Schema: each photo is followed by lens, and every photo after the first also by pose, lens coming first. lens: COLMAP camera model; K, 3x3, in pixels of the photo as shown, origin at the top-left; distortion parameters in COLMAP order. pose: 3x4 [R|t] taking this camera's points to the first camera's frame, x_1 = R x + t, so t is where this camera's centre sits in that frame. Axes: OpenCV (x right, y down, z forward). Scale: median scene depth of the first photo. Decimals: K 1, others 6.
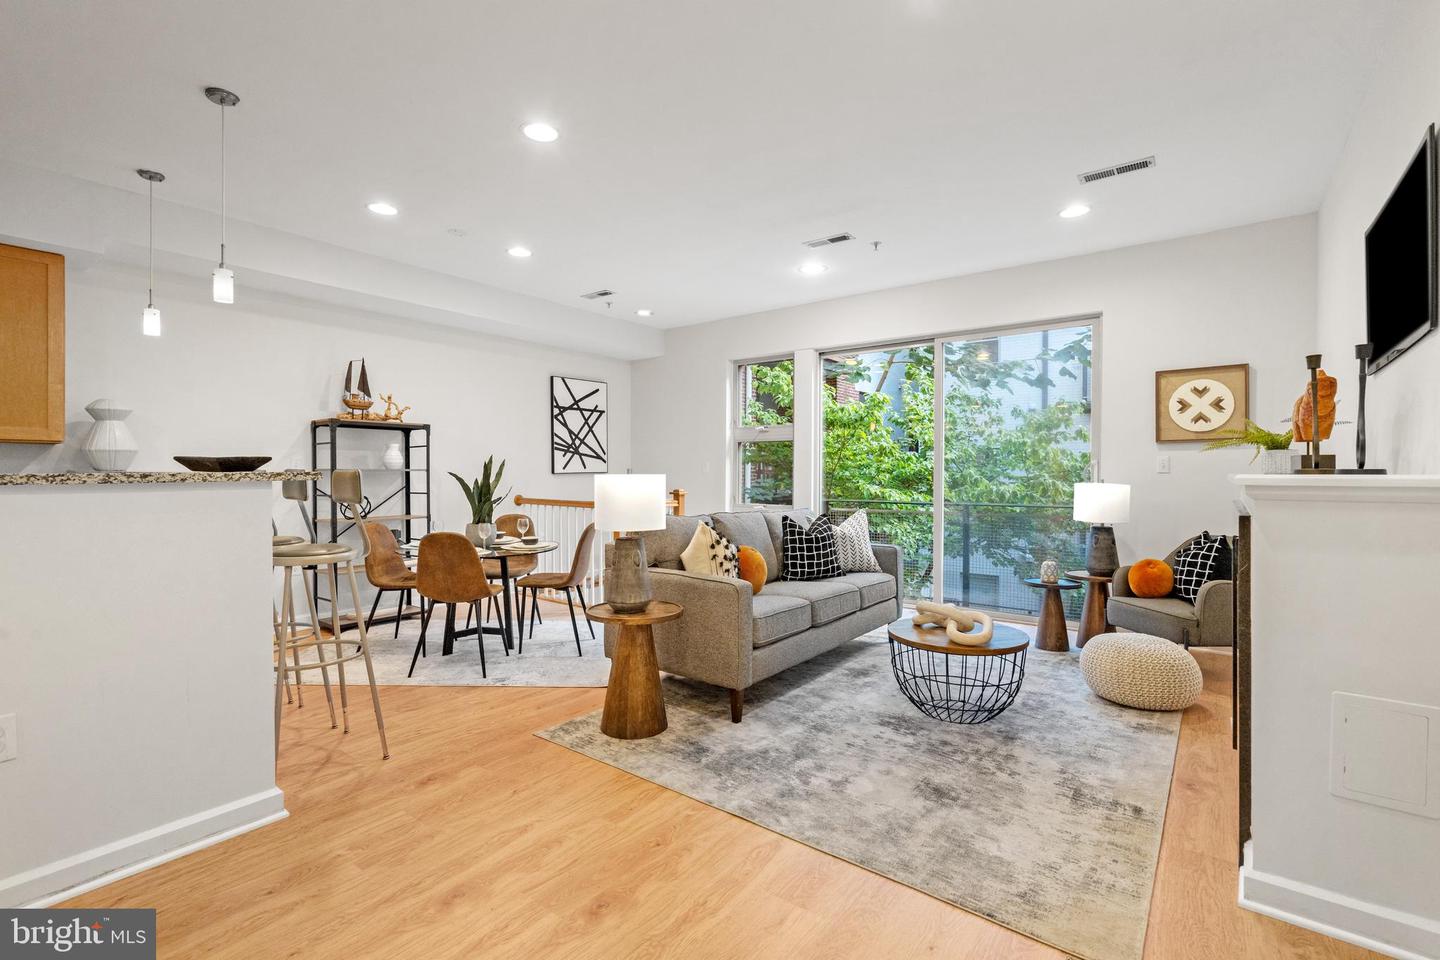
lens RADIAL K [[665.4, 0, 716.3], [0, 665.4, 468.8], [0, 0, 1]] dist [-0.002630, 0.000382]
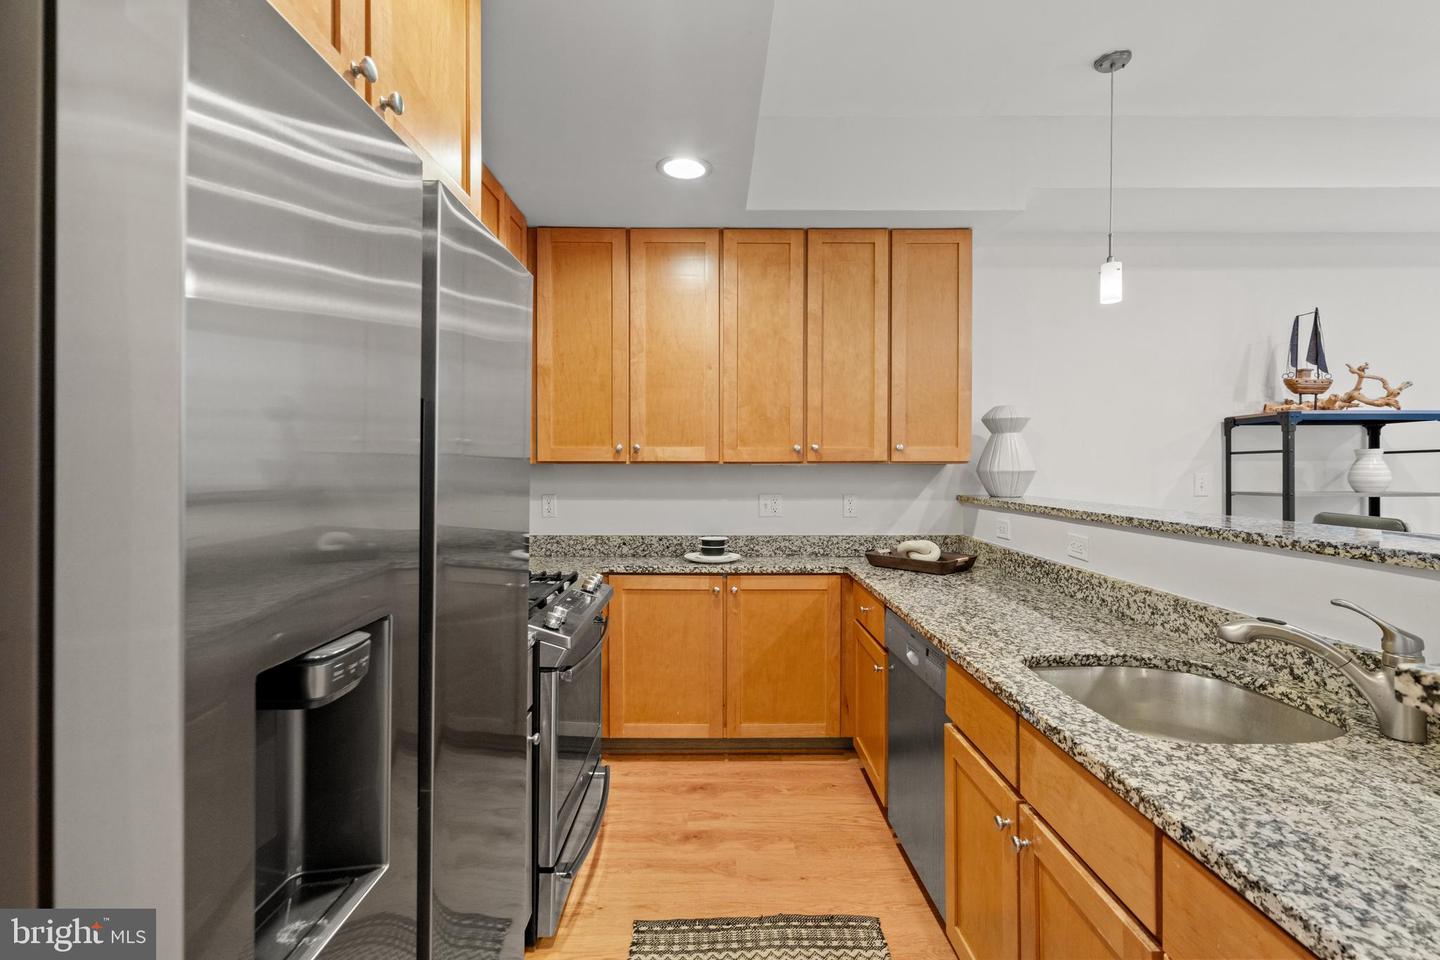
lens RADIAL K [[657.8, 0, 711.4], [0, 657.8, 481.1], [0, 0, 1]] dist [-0.001890, 0.000132]
pose [[0.601917, 0.022648, -0.798238, -0.376972], [0.008380, 0.999364, 0.034673, -0.033724], [0.798515, -0.027559, 0.601344, 0.191053]]
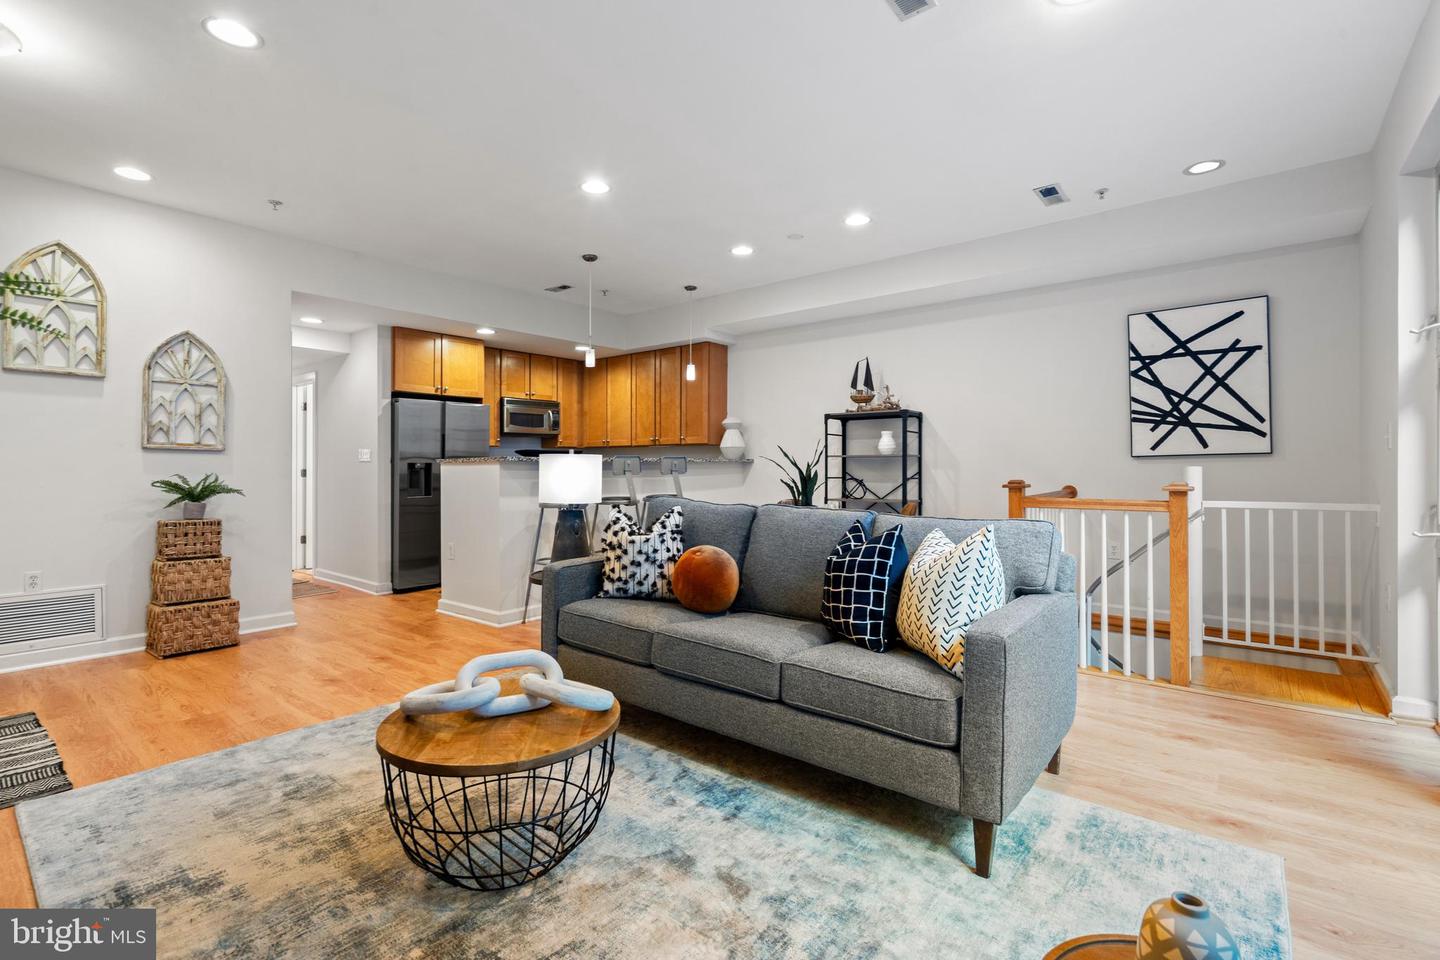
lens RADIAL K [[665.4, 0, 716.3], [0, 665.4, 468.8], [0, 0, 1]] dist [-0.002630, 0.000382]
pose [[-0.051298, 0.001958, -0.998681, 0.602825], [0.009794, 0.999951, 0.001457, 0.018974], [0.998635, -0.009706, -0.051314, 0.790080]]
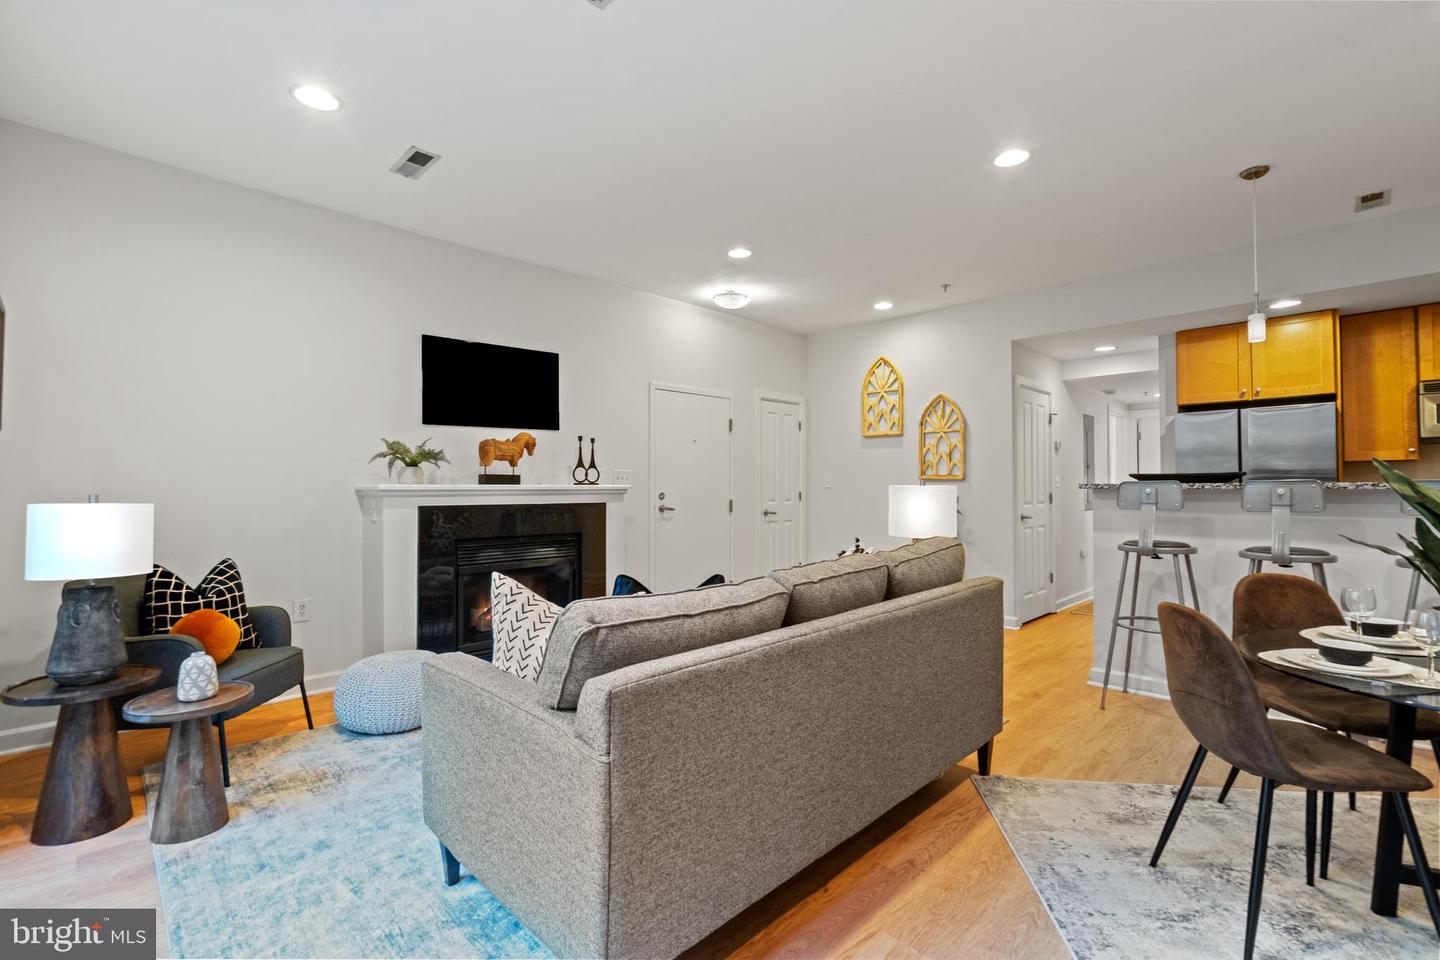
lens RADIAL K [[647.7, 0, 720.0], [0, 647.7, 480.0], [0, 0, 1]] dist [0.000274, 0.000319]
pose [[-0.988759, 0.004633, 0.149445, 0.025102], [0.002065, 0.999848, -0.017339, 0.009263], [-0.149502, -0.016836, -0.988618, 1.252027]]
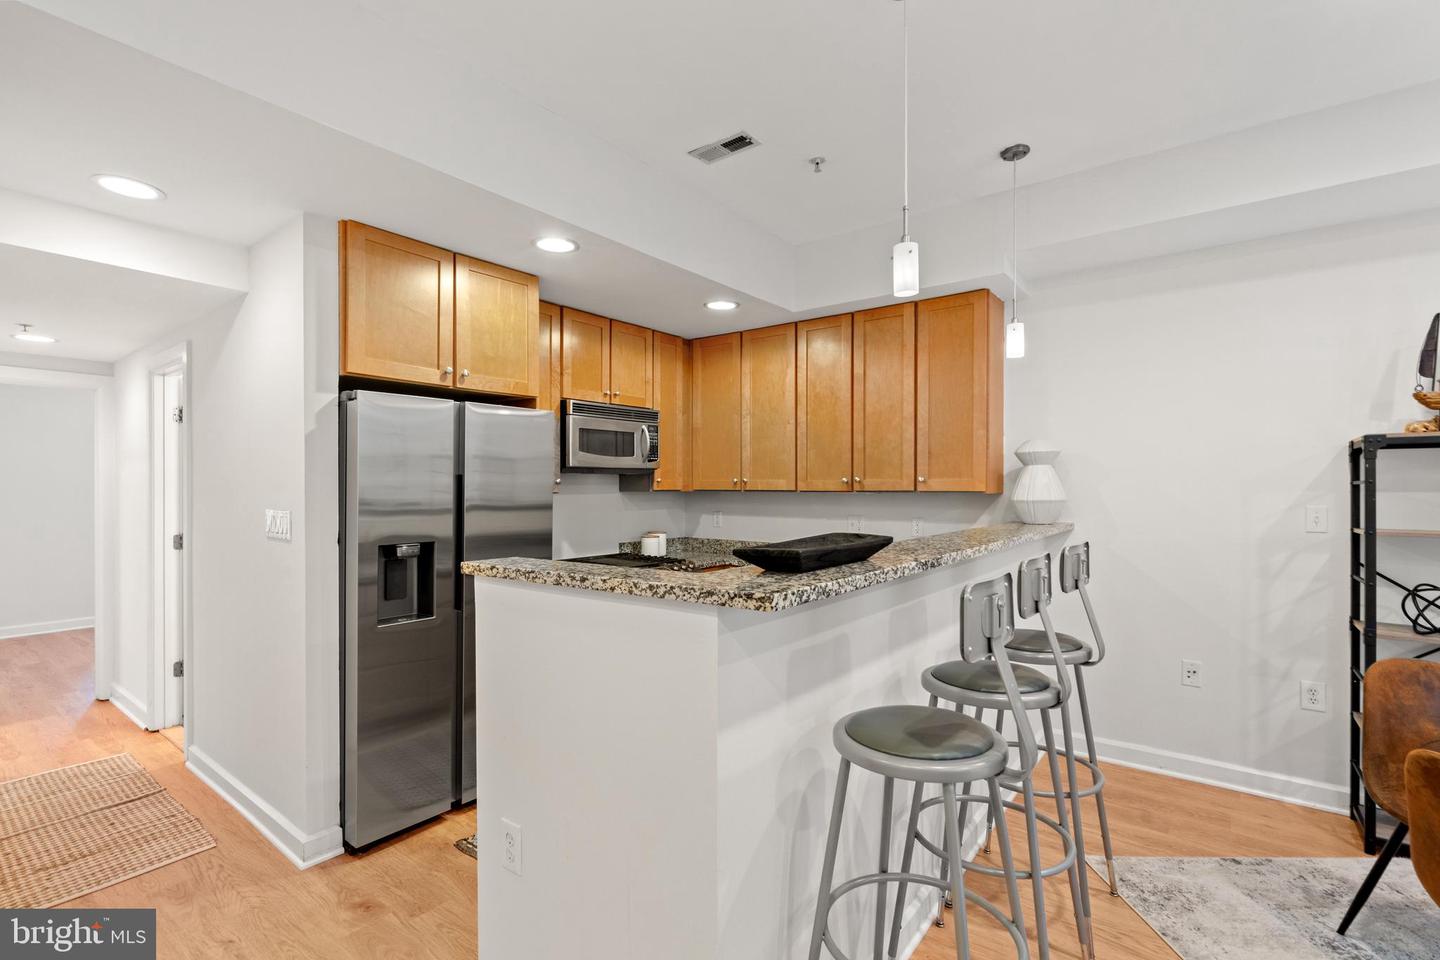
lens RADIAL K [[660.7, 0, 703.4], [0, 660.7, 492.5], [0, 0, 1]] dist [-0.002041, 0.000038]
pose [[-0.029538, 0.009297, -0.999520, -0.044558], [0.007009, 0.999934, 0.009094, -0.036311], [0.999539, -0.006737, -0.029602, 0.449375]]
